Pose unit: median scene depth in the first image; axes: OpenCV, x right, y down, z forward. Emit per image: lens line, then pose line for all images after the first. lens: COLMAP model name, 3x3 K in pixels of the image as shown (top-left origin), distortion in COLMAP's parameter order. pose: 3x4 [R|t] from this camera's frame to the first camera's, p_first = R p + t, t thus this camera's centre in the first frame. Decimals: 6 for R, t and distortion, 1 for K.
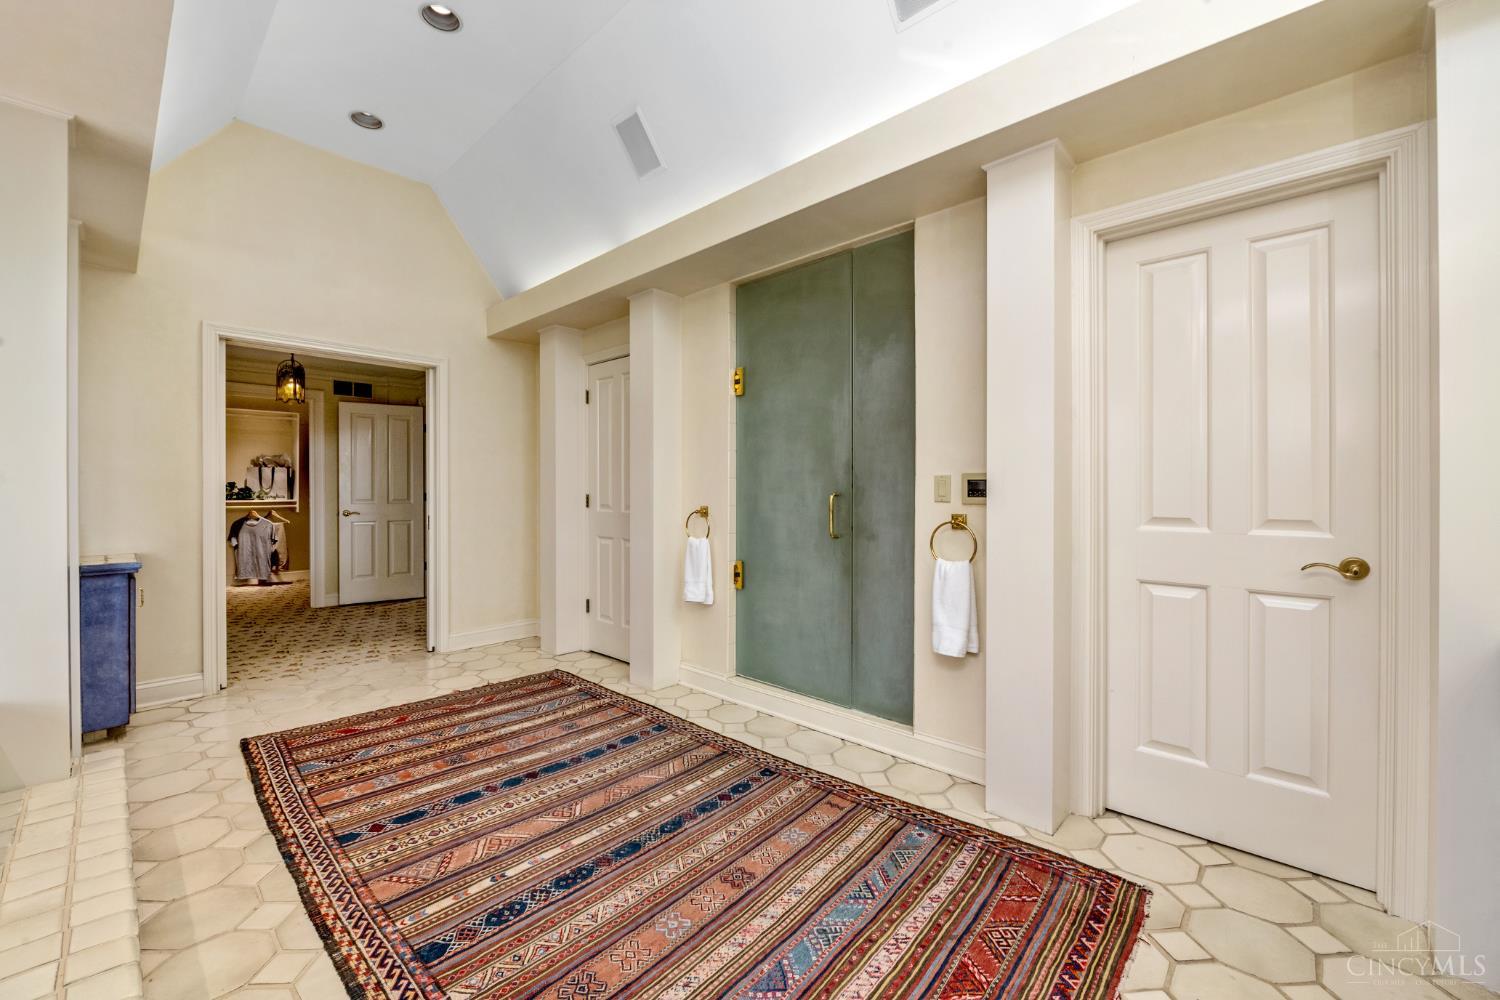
lens RADIAL K [[599.8, 0, 749.9], [0, 599.8, 494.3], [0, 0, 1]] dist [-0.001315, 0.000319]
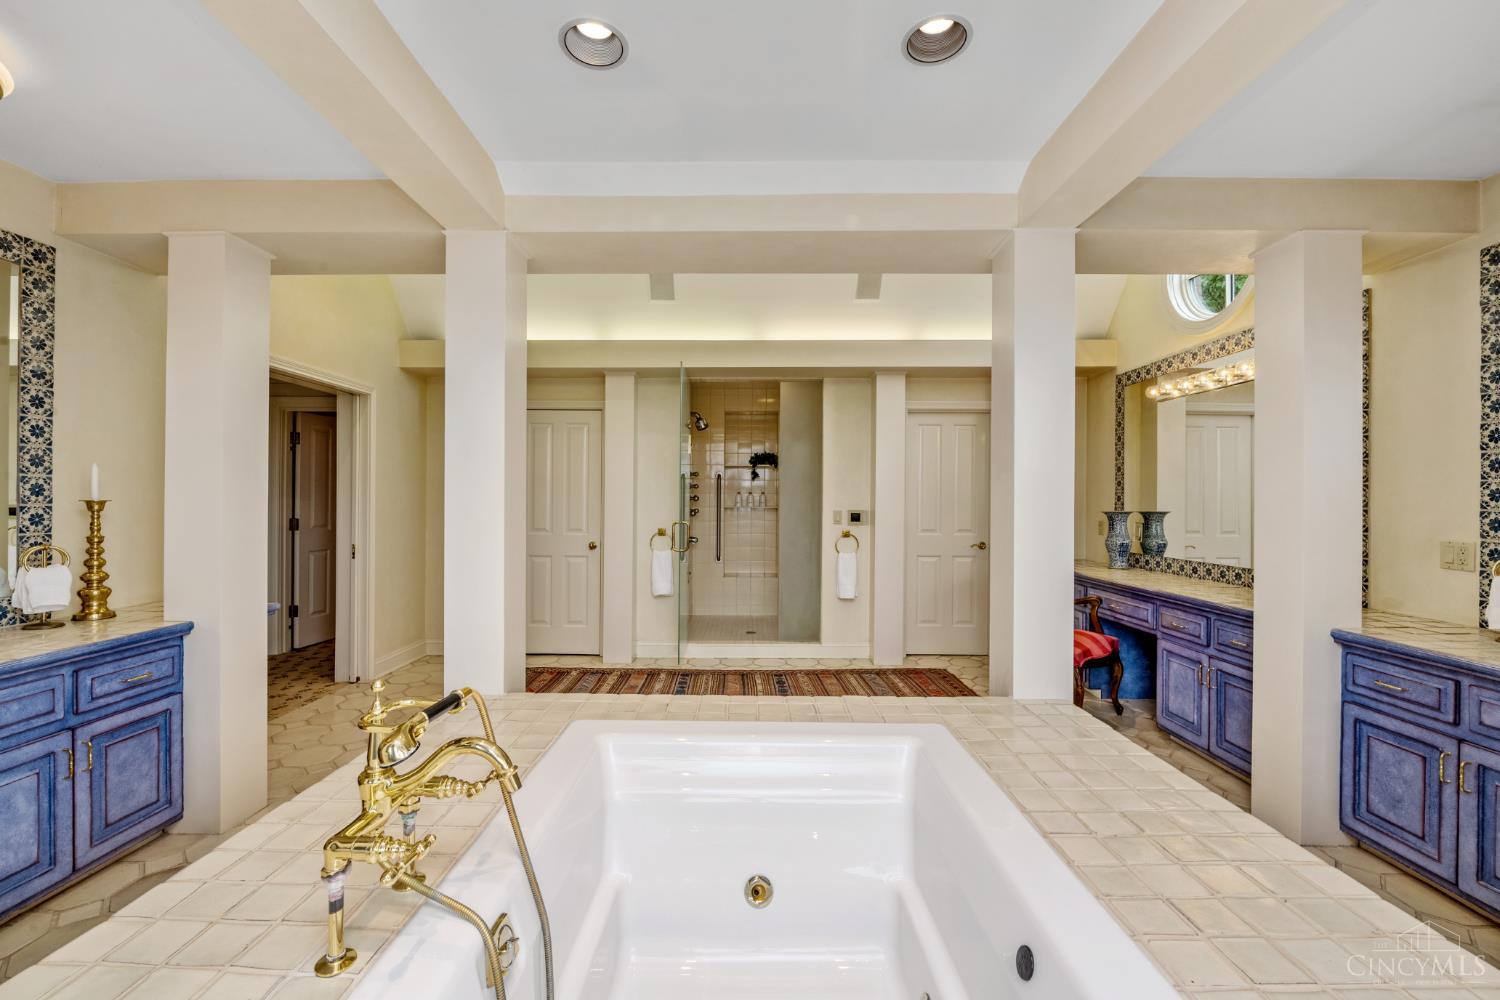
lens RADIAL K [[599.8, 0, 743.7], [0, 599.8, 502.0], [0, 0, 1]] dist [-0.001315, 0.000319]
pose [[0.742817, 0.001085, 0.669493, -1.320492], [-0.002539, 0.999996, 0.001196, -0.065065], [-0.669490, -0.002588, 0.742817, -0.285438]]
